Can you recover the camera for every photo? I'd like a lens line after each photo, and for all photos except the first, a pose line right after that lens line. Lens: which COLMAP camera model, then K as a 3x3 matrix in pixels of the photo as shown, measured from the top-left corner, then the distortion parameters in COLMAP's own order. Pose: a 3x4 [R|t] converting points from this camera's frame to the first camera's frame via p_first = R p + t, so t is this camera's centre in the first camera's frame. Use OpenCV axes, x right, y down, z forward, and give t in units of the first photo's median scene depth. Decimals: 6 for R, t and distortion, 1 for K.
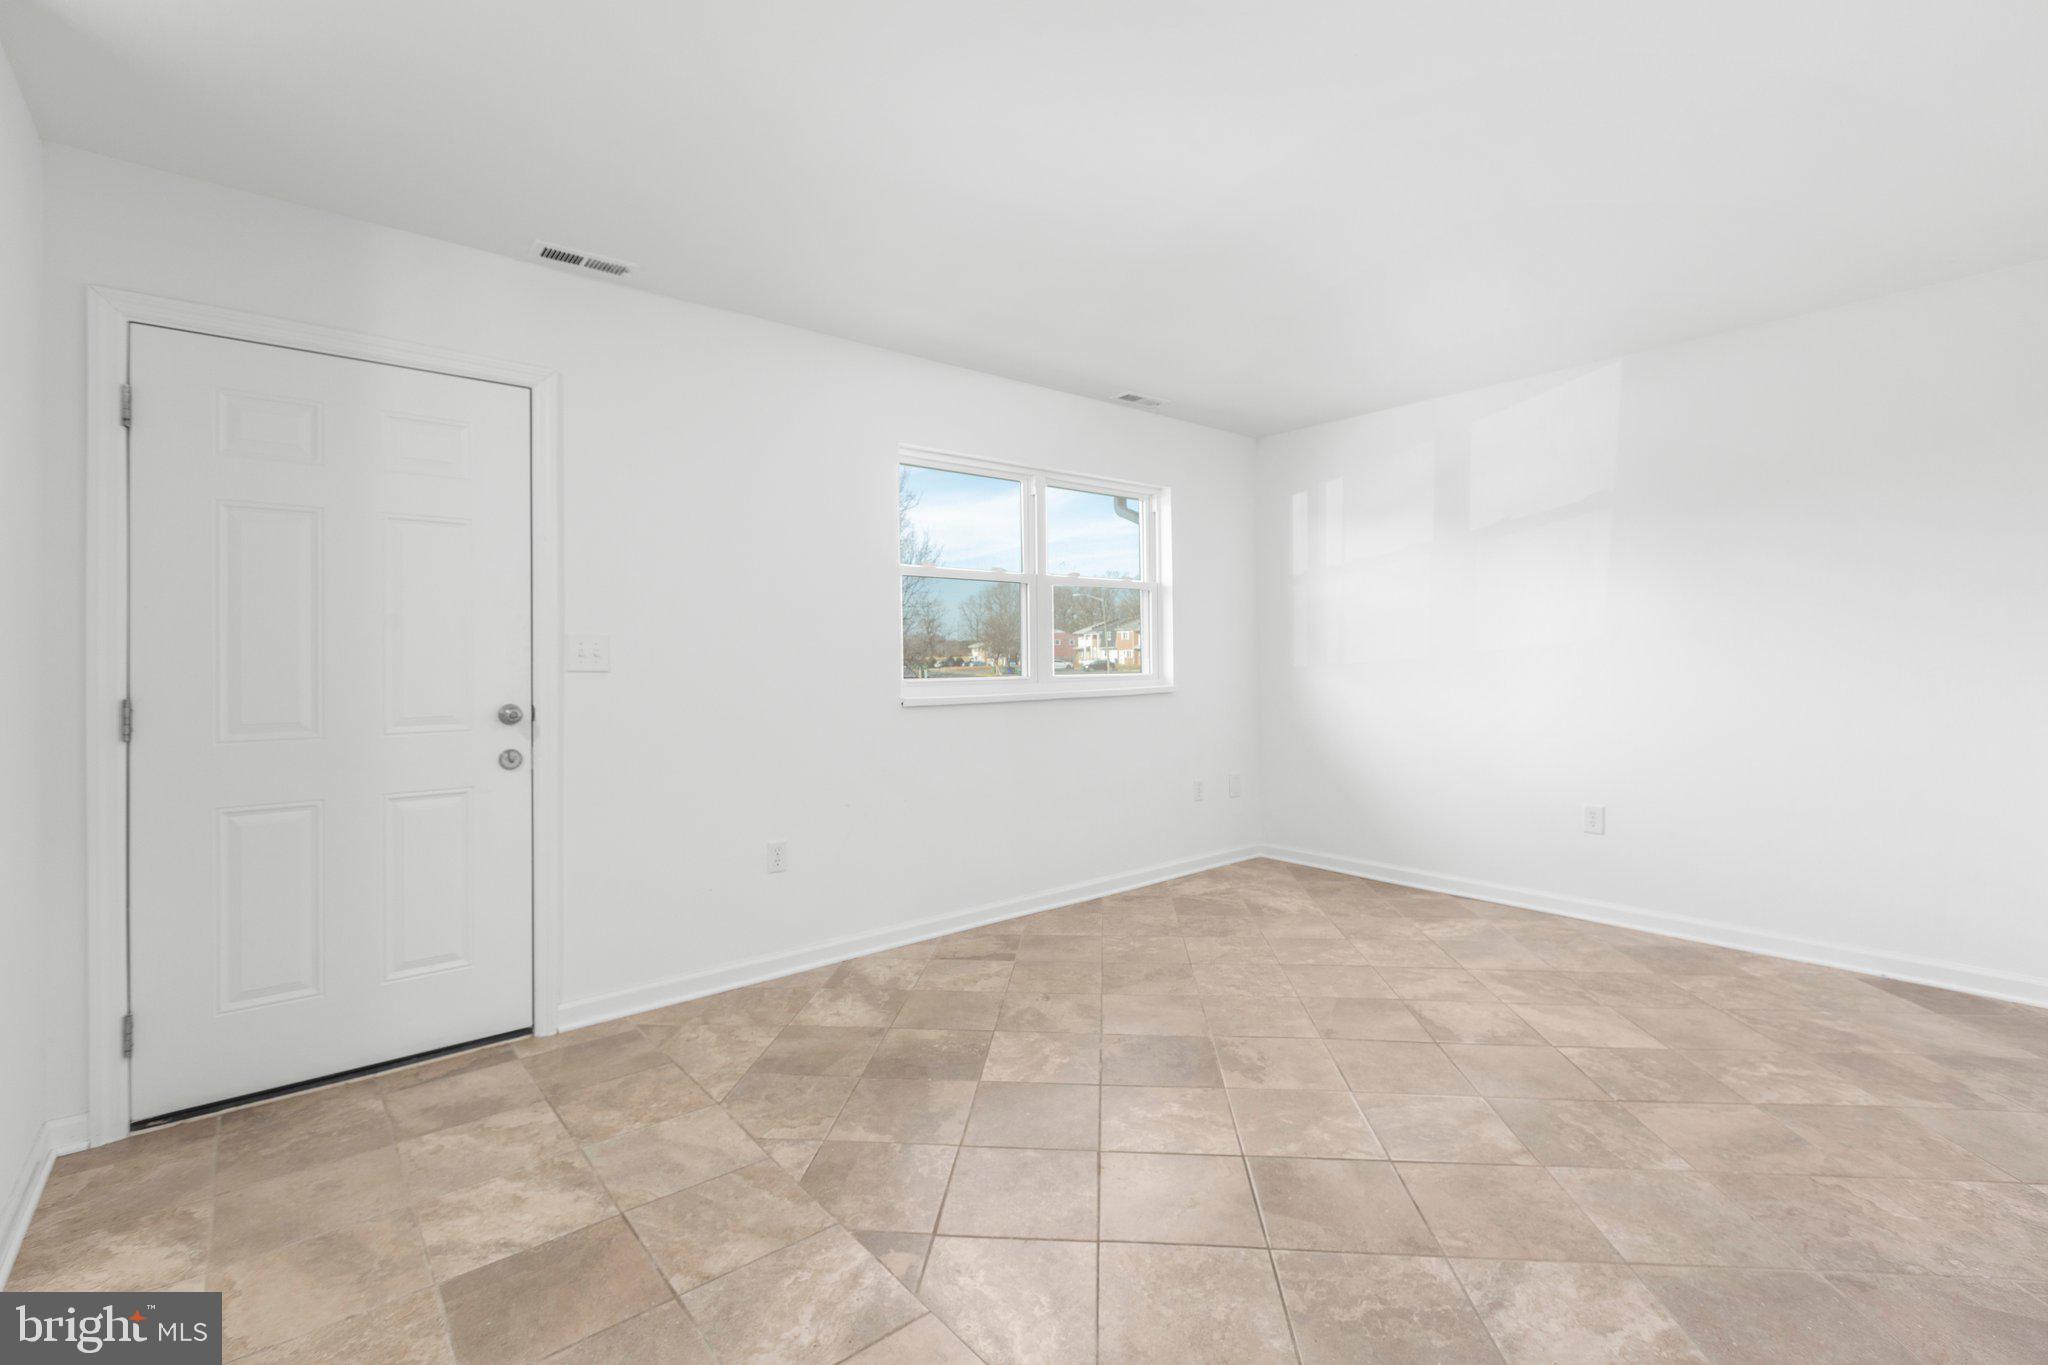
lens RADIAL K [[912.0, 0, 1024.0], [0, 912.0, 682.5], [0, 0, 1]] dist [-0.001261, -0.001257]
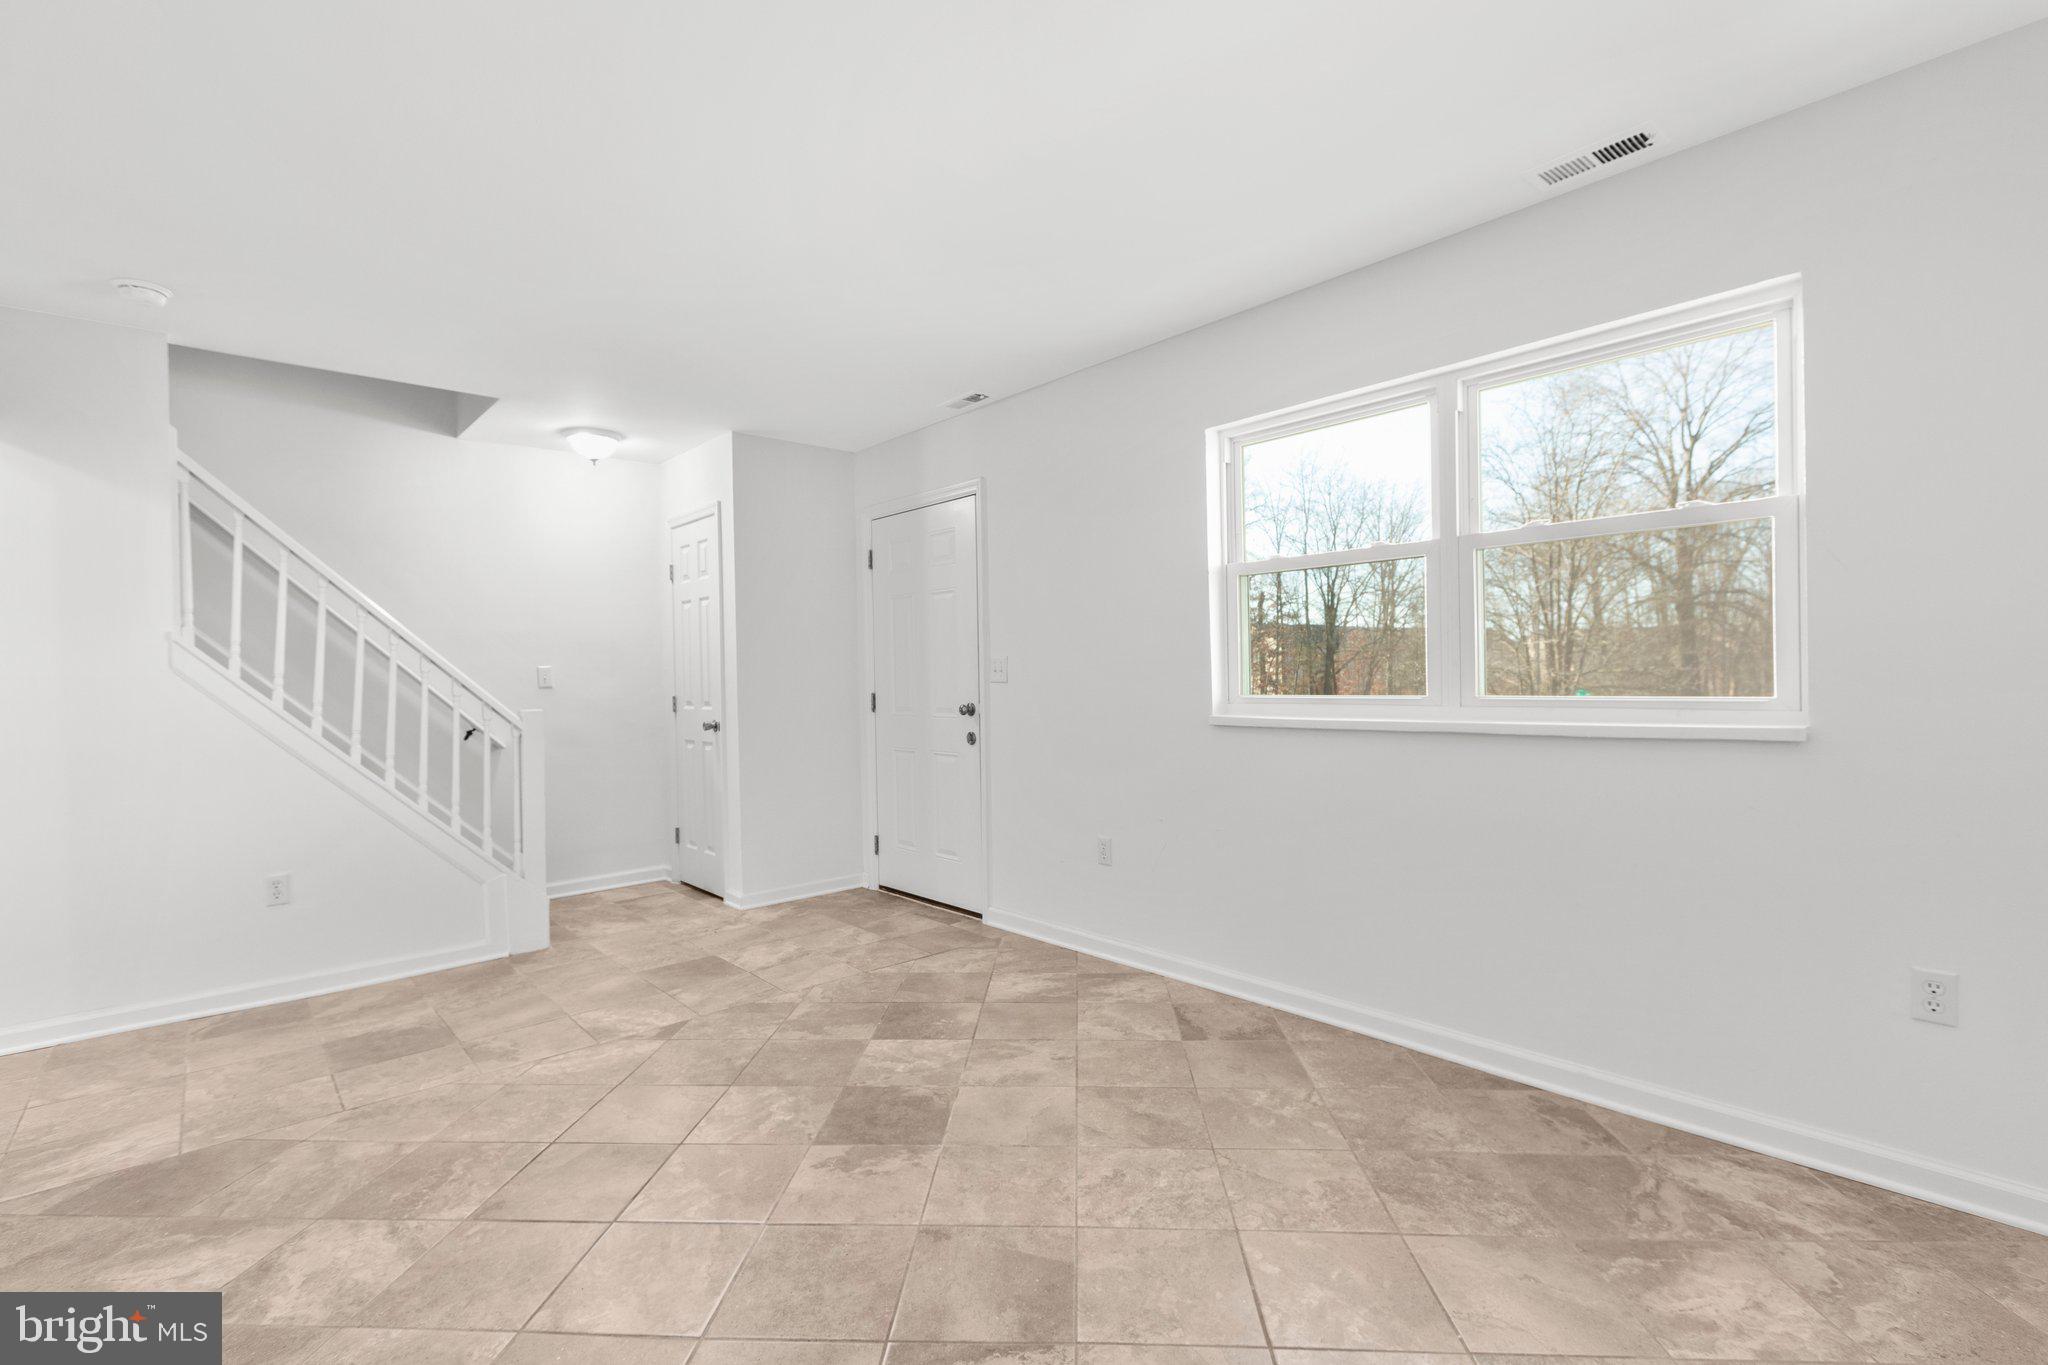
lens RADIAL K [[912.0, 0, 1024.0], [0, 912.0, 682.5], [0, 0, 1]] dist [-0.001261, -0.001257]
pose [[0.033414, 0.017718, -0.999285, 1.030930], [-0.008605, 0.999811, 0.017439, -0.040935], [0.999405, 0.008016, 0.033560, 1.060876]]
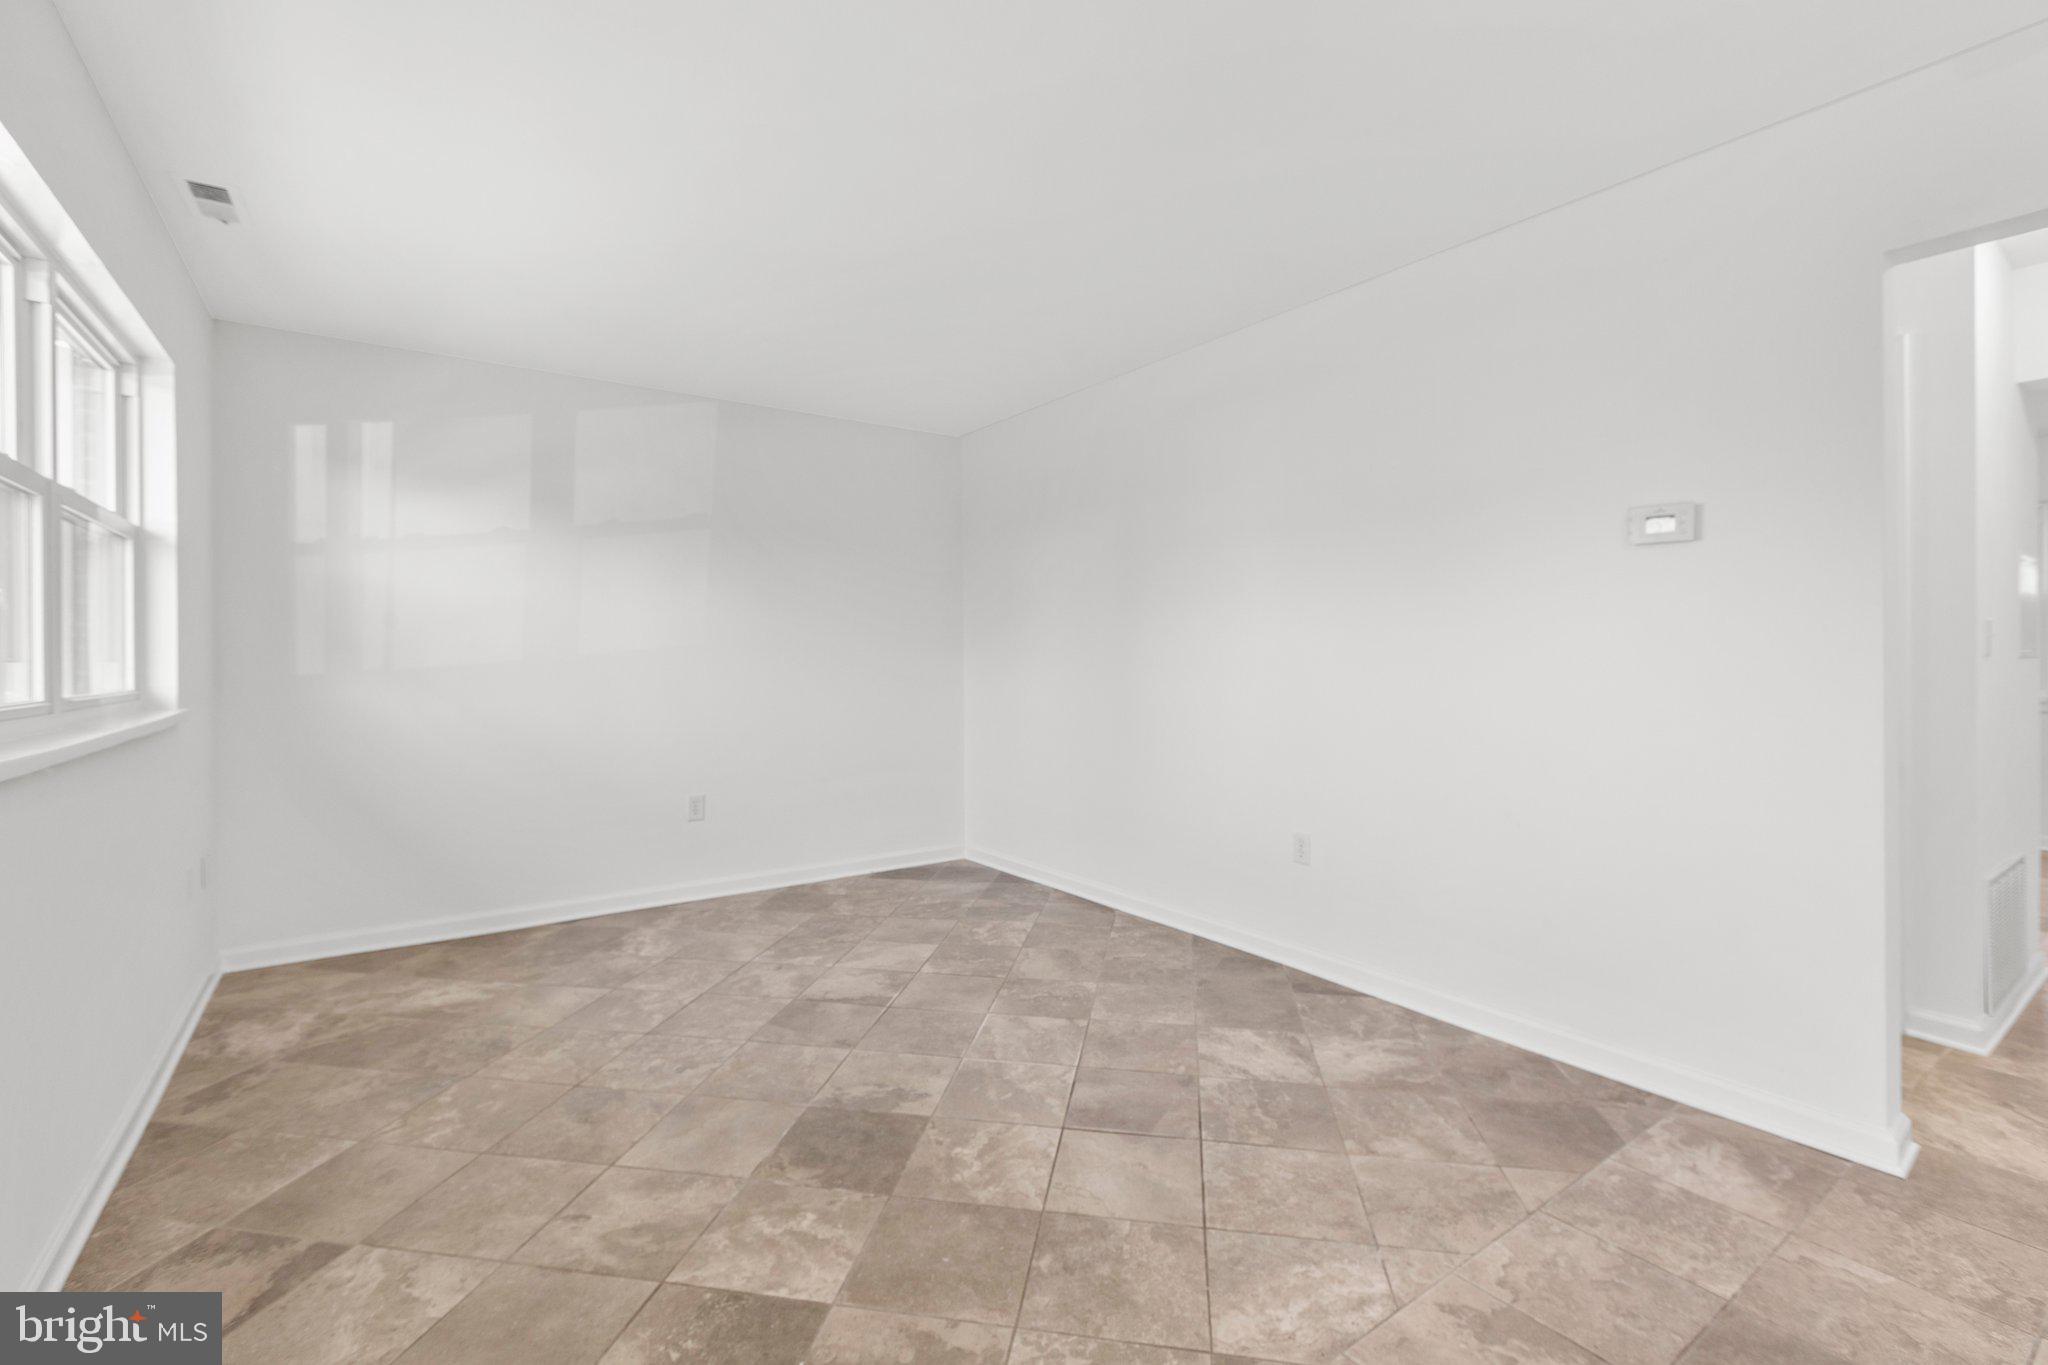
lens RADIAL K [[900.6, 0, 1022.4], [0, 900.6, 675.2], [0, 0, 1]] dist [-0.001582, -0.000227]
pose [[0.079730, -0.012266, 0.996741, -0.621164], [0.029735, 0.999509, 0.009921, -0.014522], [-0.996373, 0.028847, 0.080055, 0.735036]]
